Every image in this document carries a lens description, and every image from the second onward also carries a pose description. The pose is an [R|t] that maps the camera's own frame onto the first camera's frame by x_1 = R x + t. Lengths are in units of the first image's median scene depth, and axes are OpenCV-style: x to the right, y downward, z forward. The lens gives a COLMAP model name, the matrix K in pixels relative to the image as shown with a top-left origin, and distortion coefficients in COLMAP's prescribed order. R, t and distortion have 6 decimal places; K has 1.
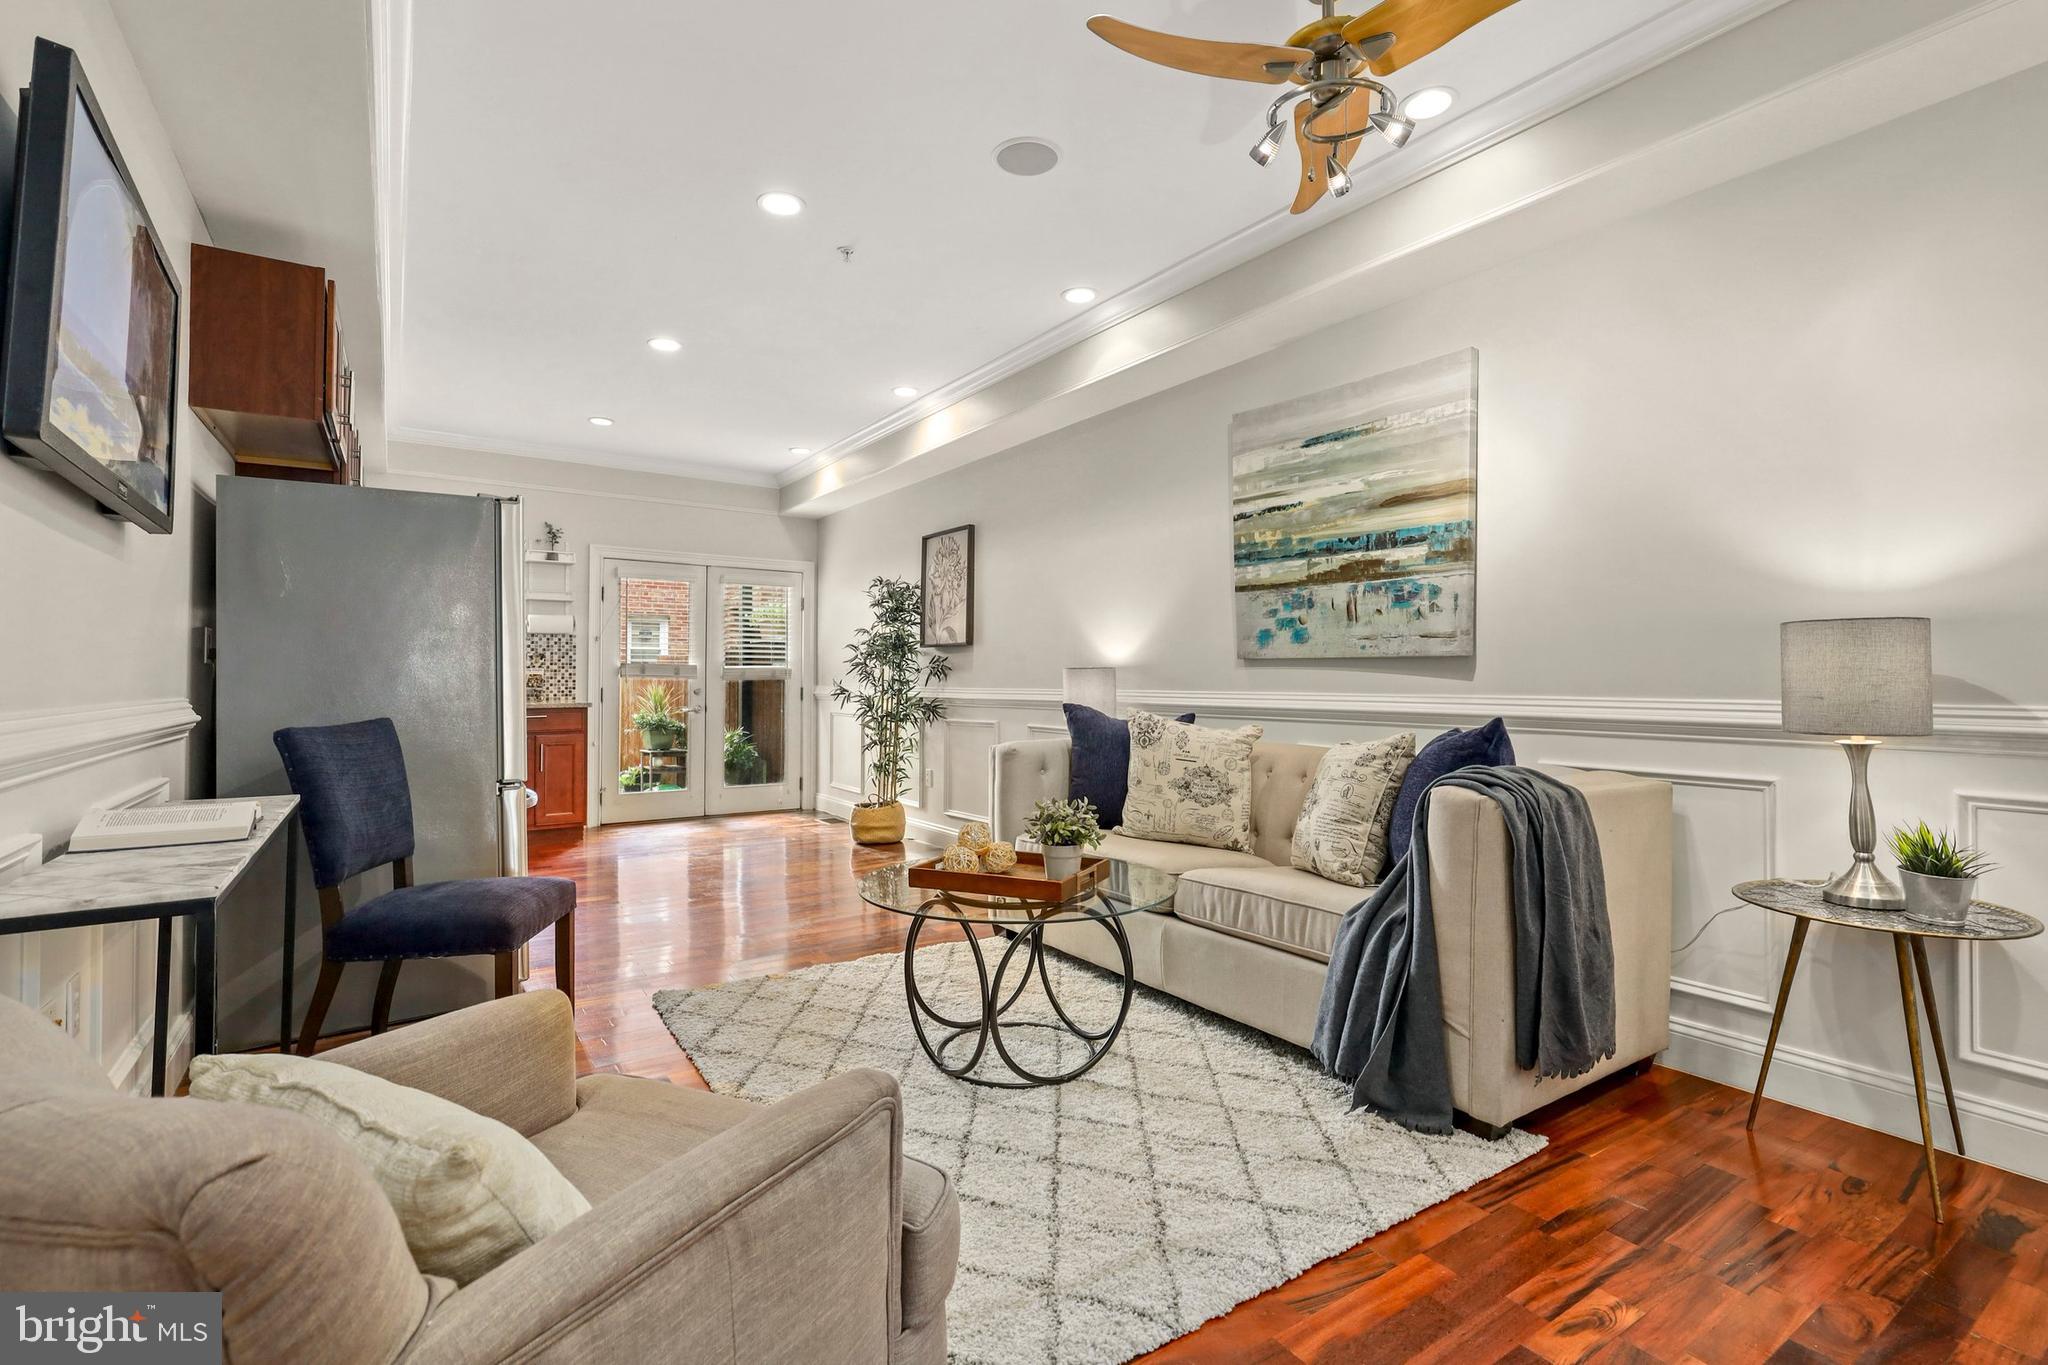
lens RADIAL K [[928.2, 0, 1013.0], [0, 928.2, 668.3], [0, 0, 1]] dist [-0.013096, 0.003906]
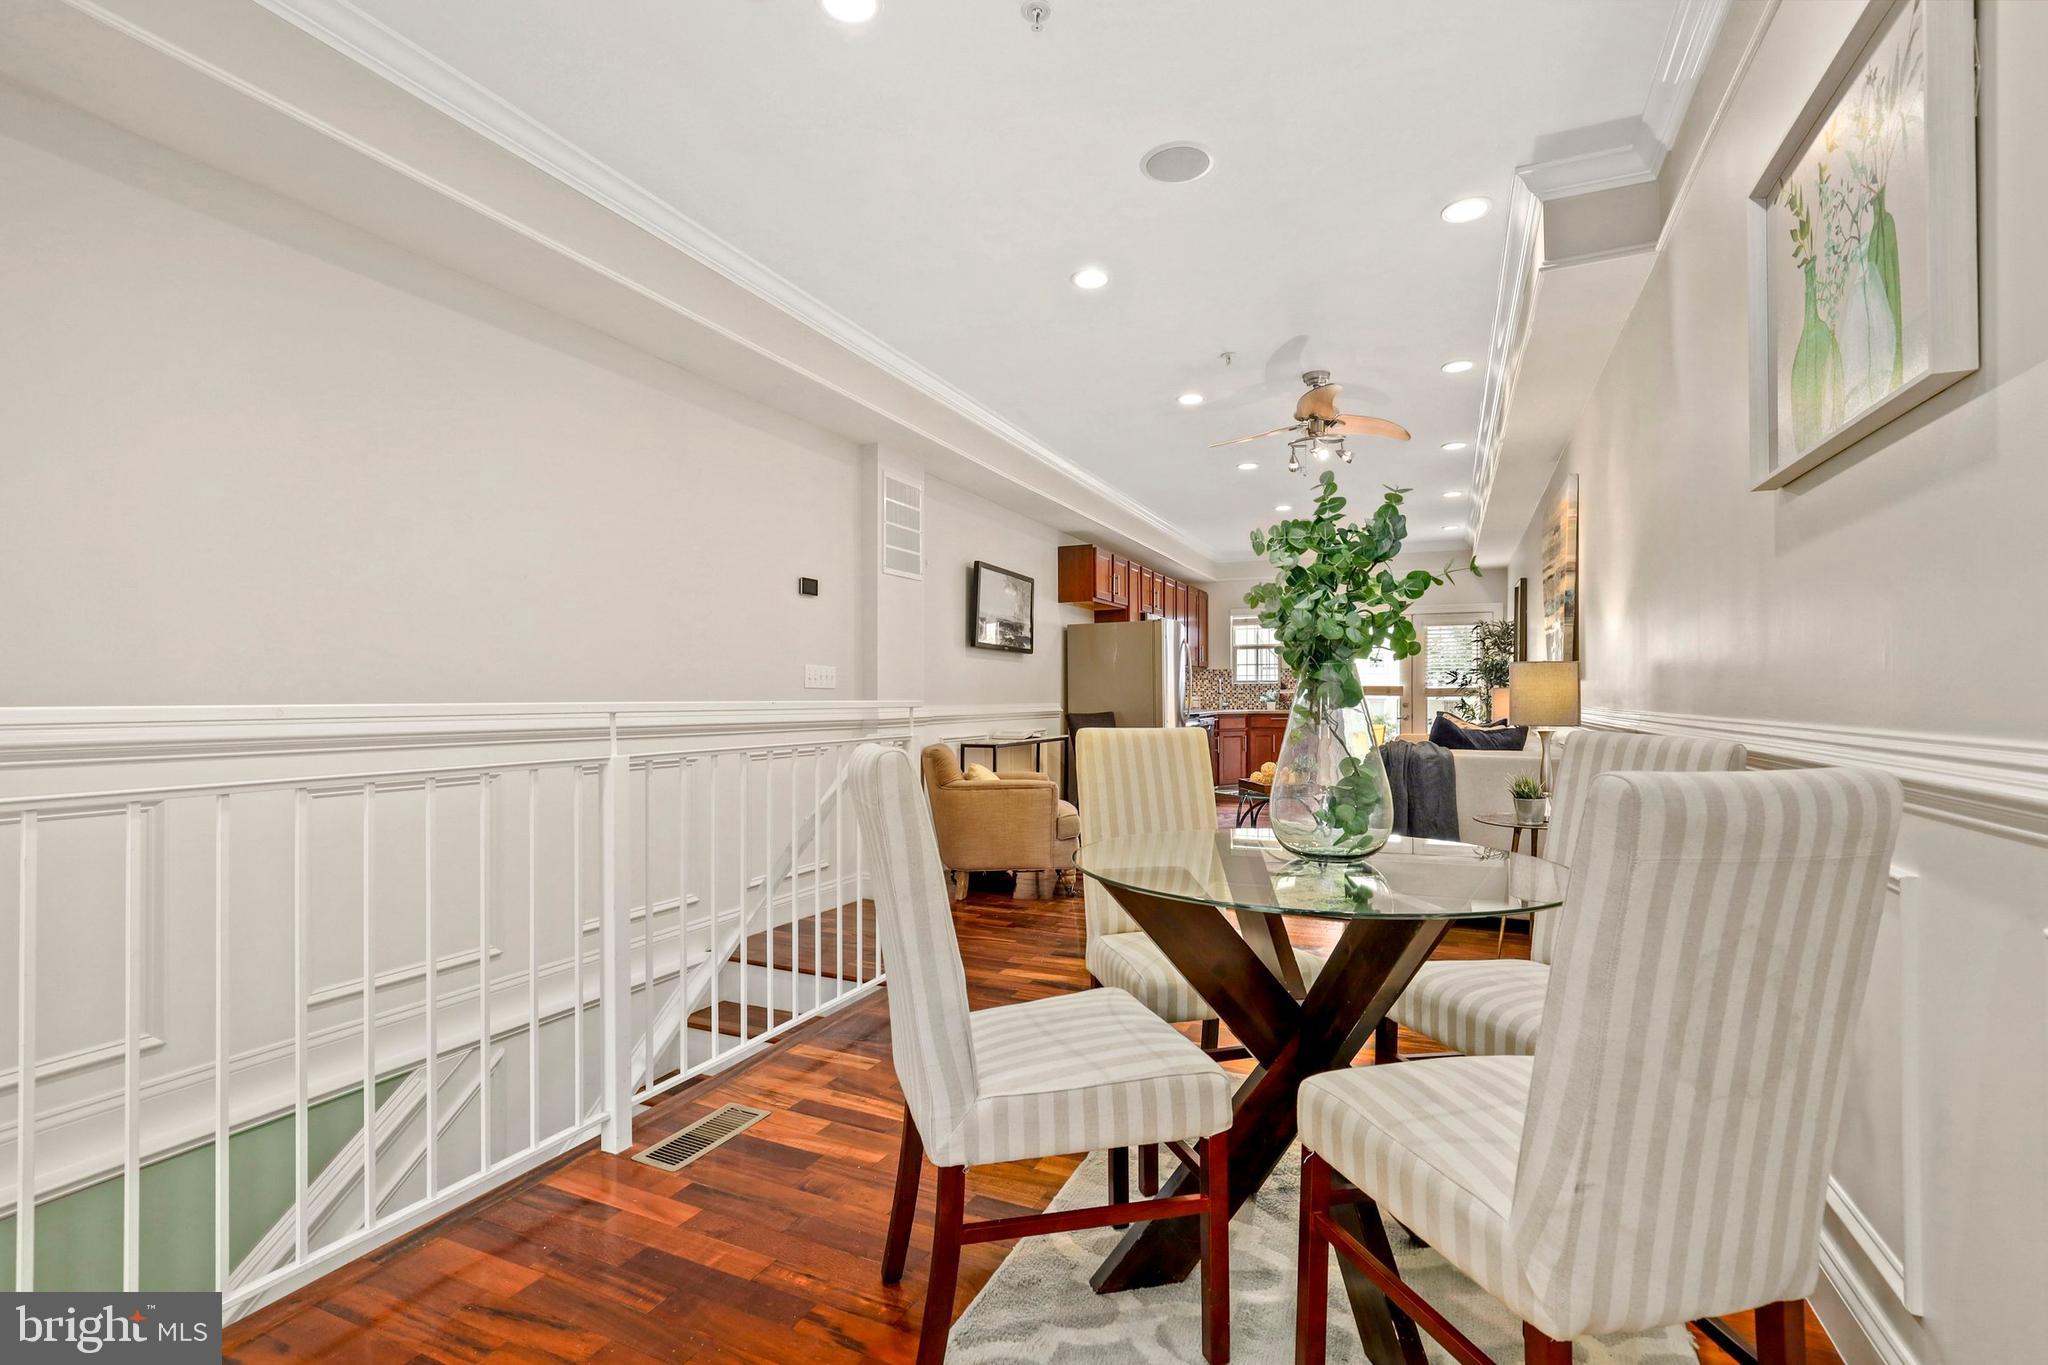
lens RADIAL K [[928.2, 0, 1007.4], [0, 928.2, 684.8], [0, 0, 1]] dist [-0.013096, 0.003906]
pose [[0.512213, -0.011302, -0.858784, 1.122504], [0.010836, 0.999919, -0.006696, -0.005030], [0.858790, -0.005876, 0.512294, -0.473207]]
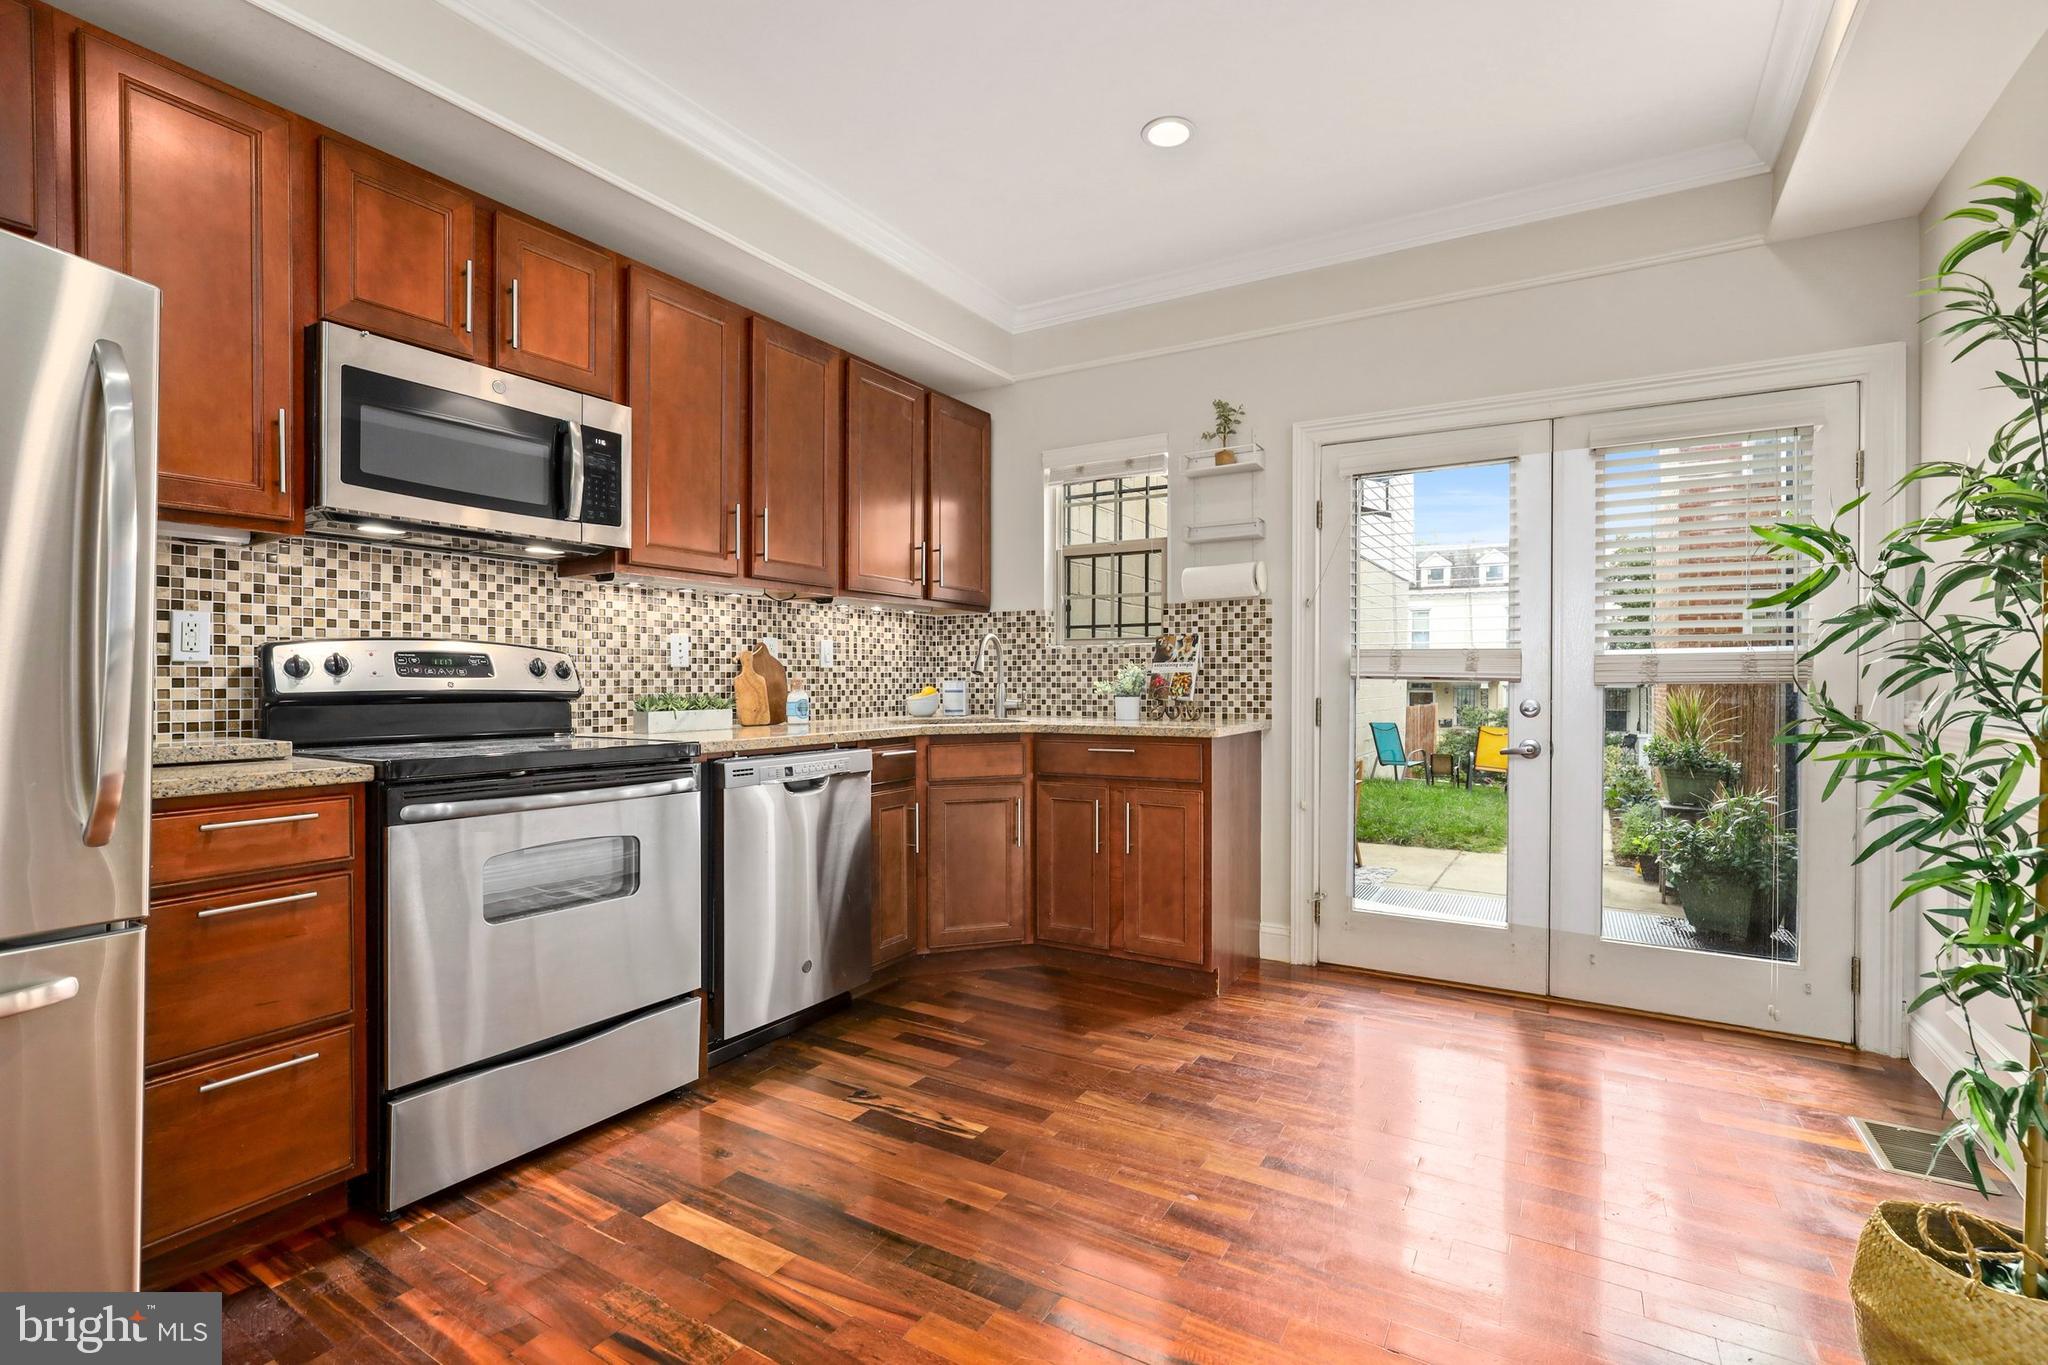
lens RADIAL K [[928.2, 0, 1002.9], [0, 928.2, 682.4], [0, 0, 1]] dist [-0.013096, 0.003906]
pose [[0.393186, 0.002054, -0.919457, -0.073304], [0.009977, 0.999929, 0.006500, 0.013807], [0.919405, -0.011729, 0.393137, 1.215572]]
